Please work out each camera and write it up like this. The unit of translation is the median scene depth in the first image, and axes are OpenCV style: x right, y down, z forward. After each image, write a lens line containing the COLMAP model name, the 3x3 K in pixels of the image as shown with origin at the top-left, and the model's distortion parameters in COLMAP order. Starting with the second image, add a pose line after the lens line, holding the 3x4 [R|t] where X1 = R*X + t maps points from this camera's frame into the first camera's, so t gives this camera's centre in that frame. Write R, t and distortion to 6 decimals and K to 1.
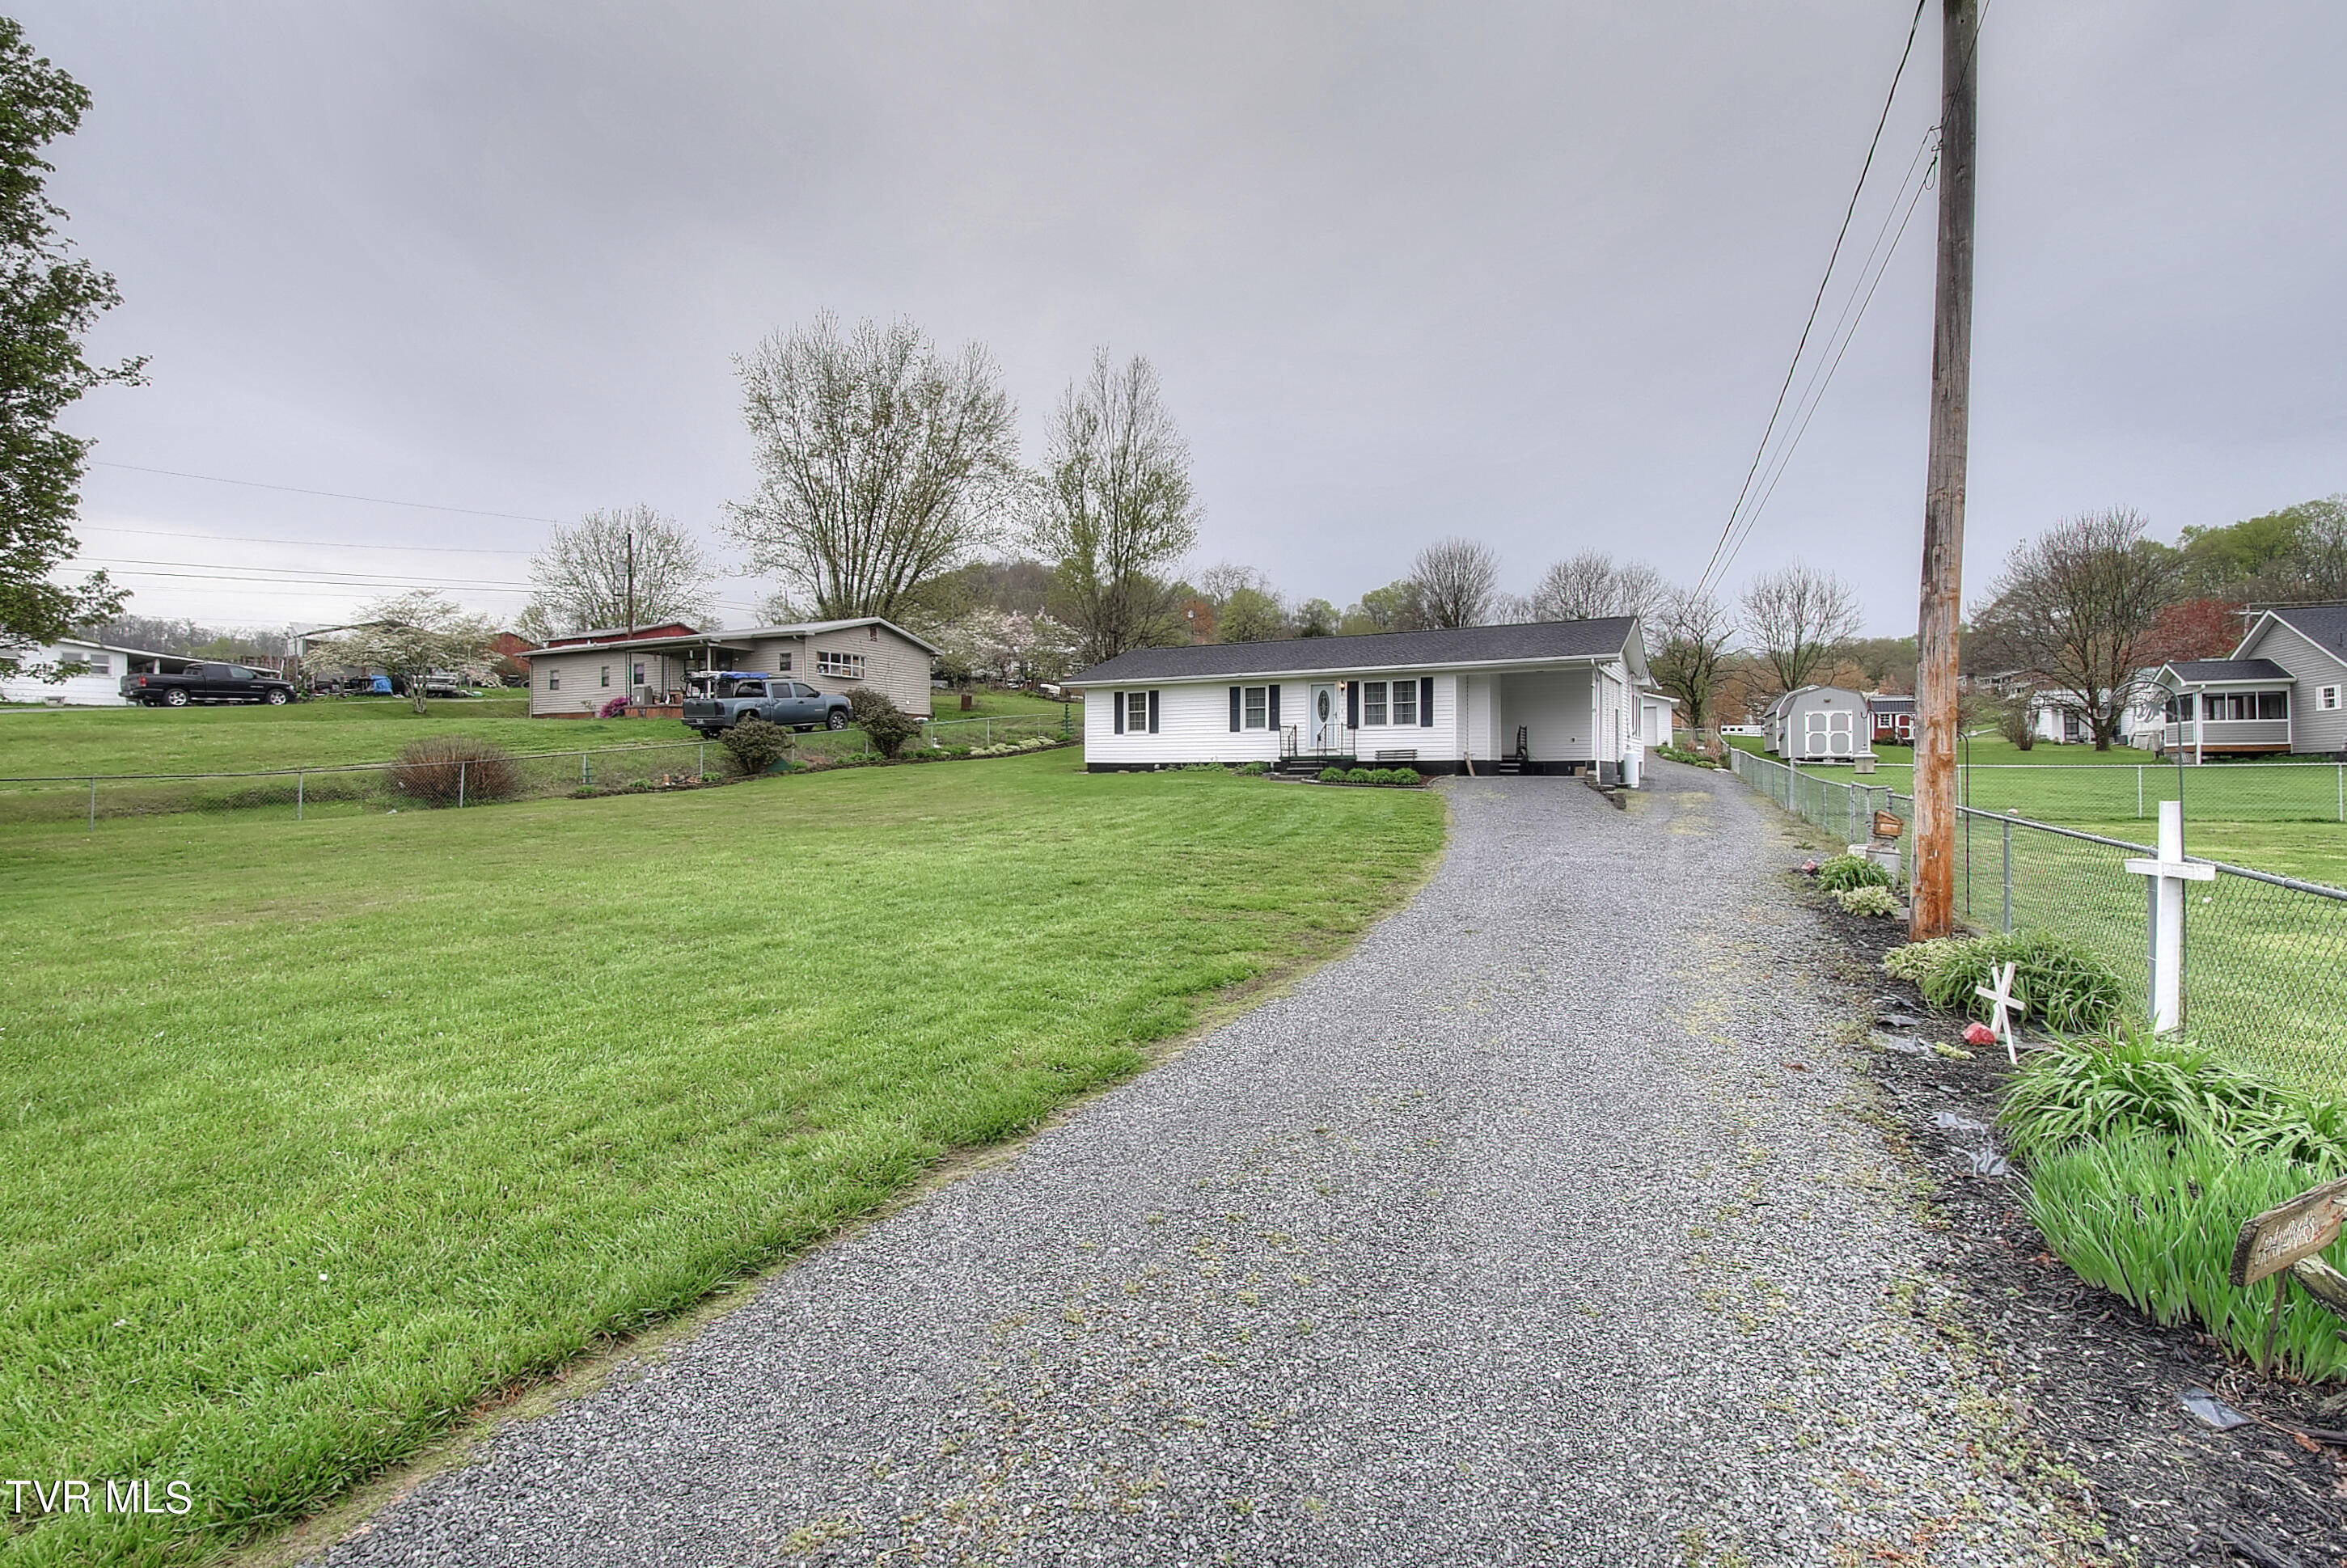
lens RADIAL K [[1047.9, 0, 1173.1], [0, 1047.9, 769.9], [0, 0, 1]] dist [-0.004129, -0.002309]
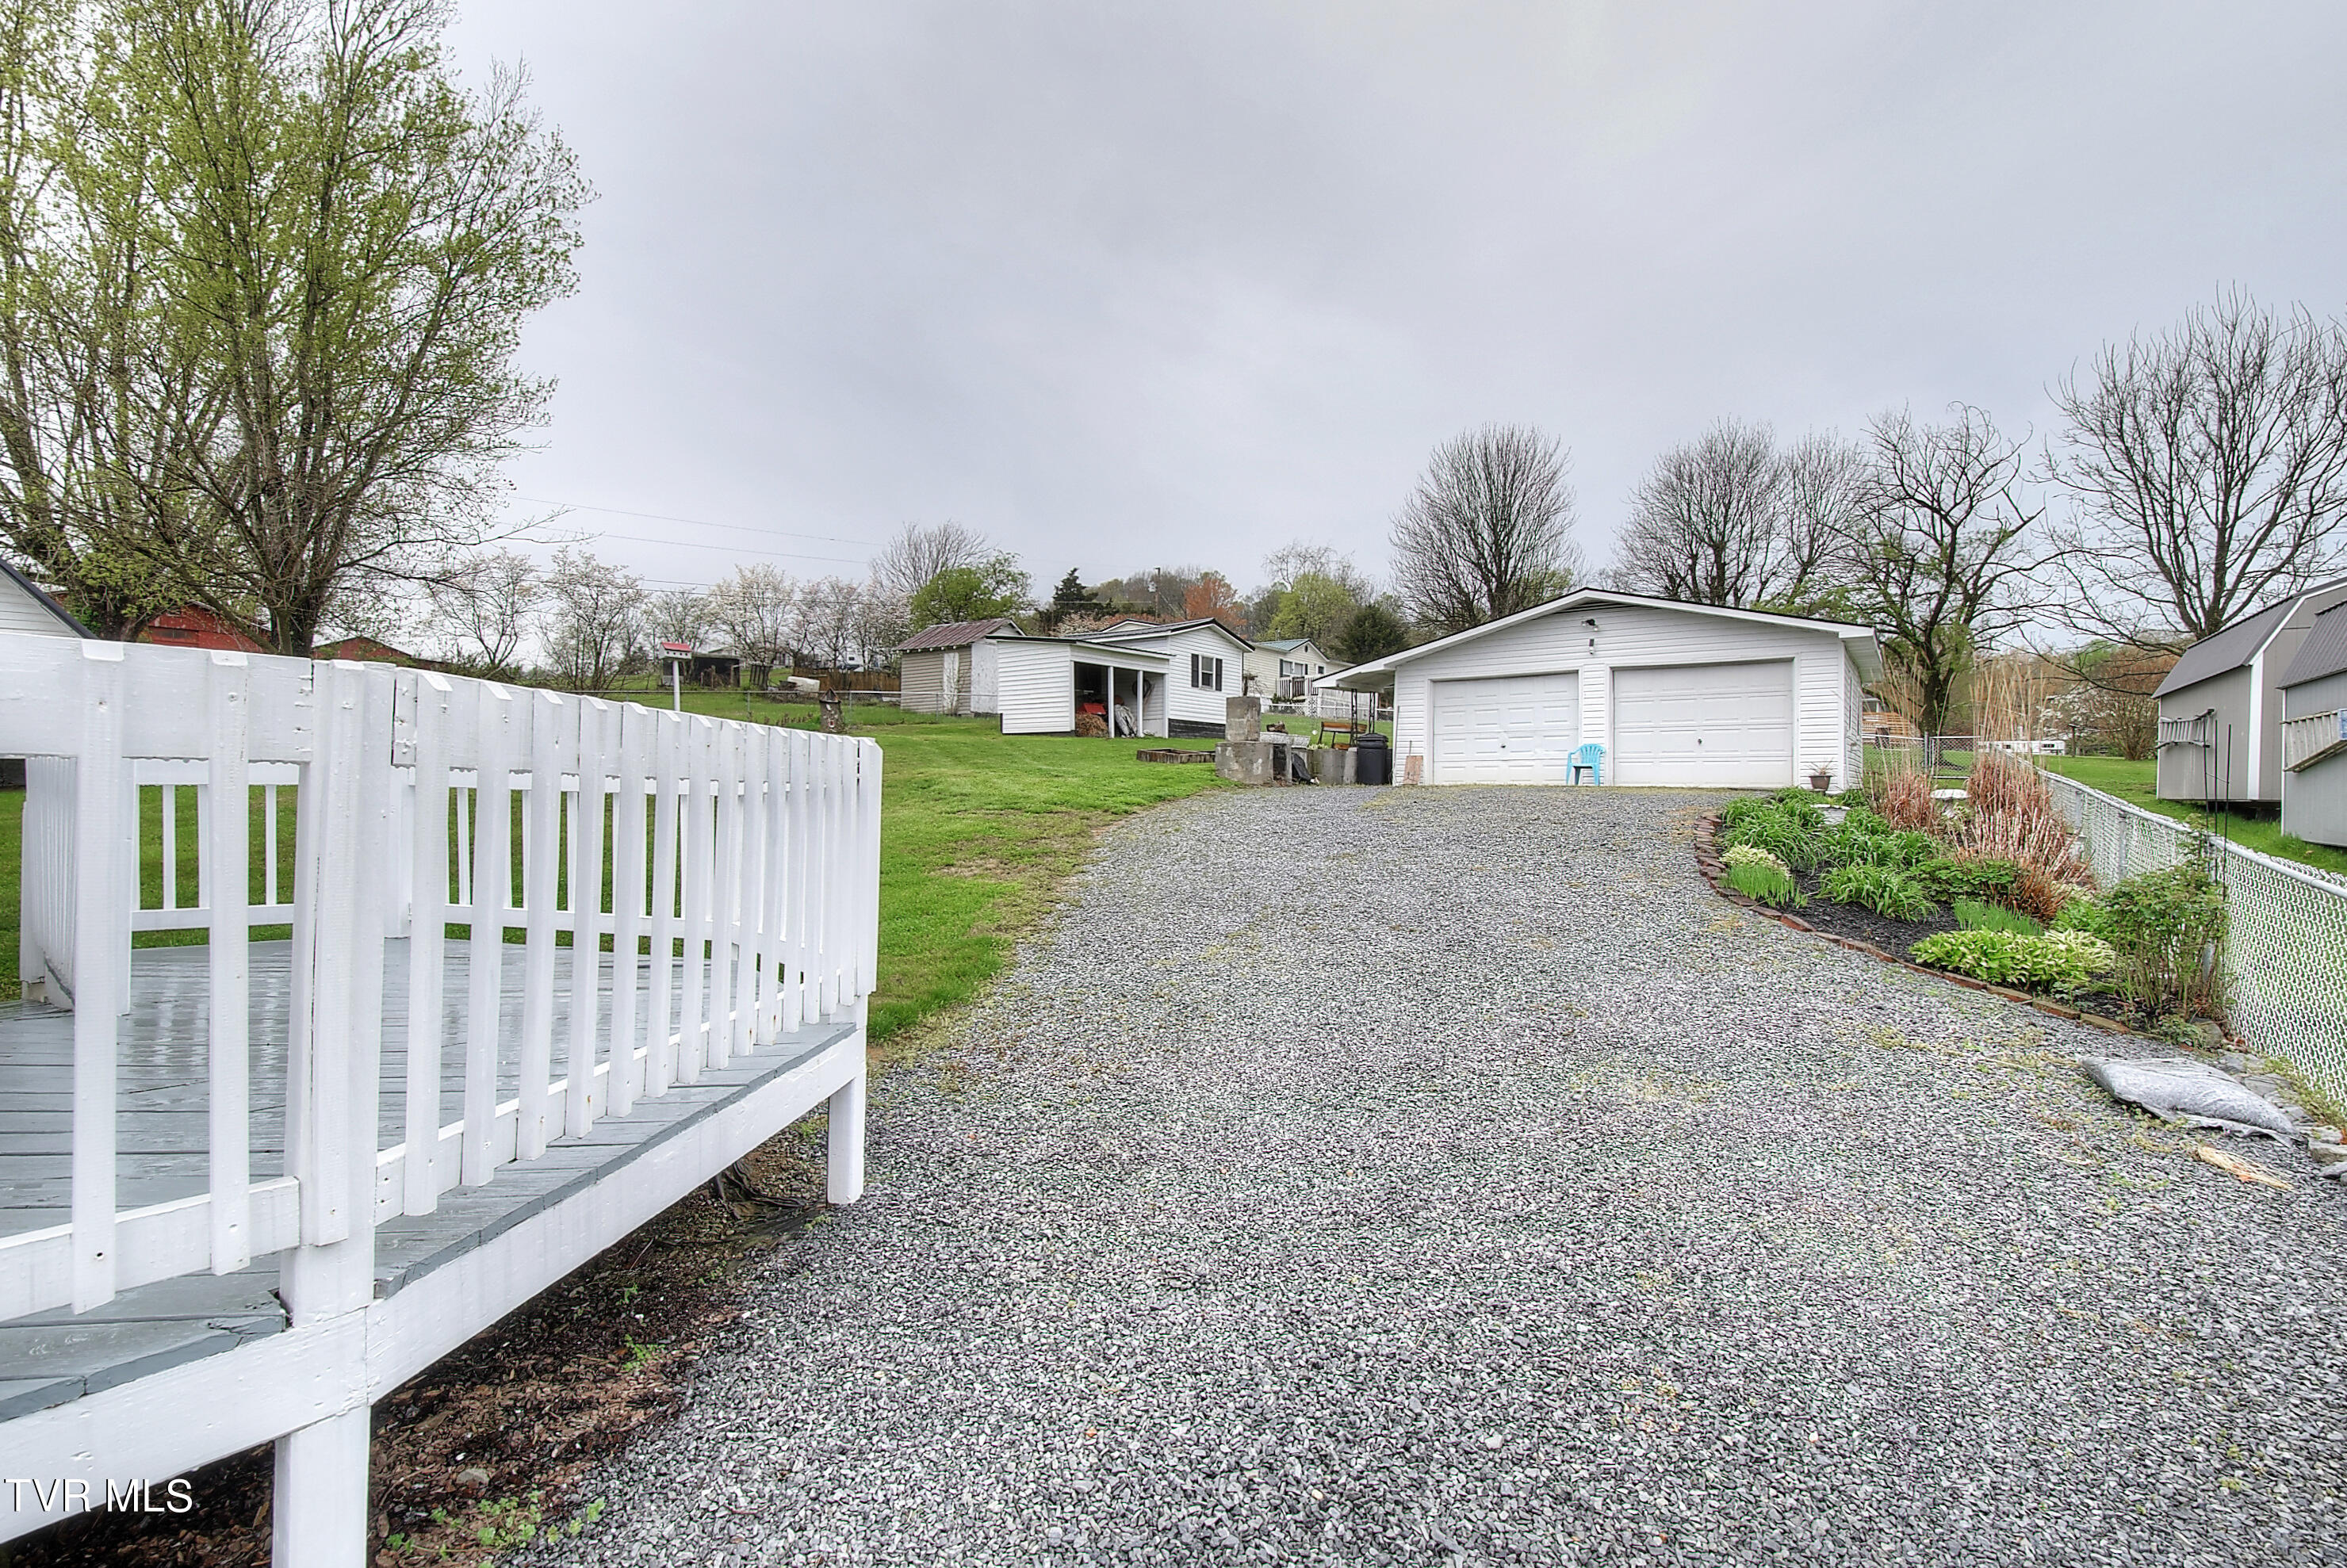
lens RADIAL K [[1047.9, 0, 1171.7], [0, 1047.9, 789.9], [0, 0, 1]] dist [-0.004129, -0.002309]
pose [[0.985228, 0.003591, -0.171210, 0.393992], [-0.003772, 0.999993, -0.000730, -0.024337], [0.171206, 0.001365, 0.985234, 0.784020]]
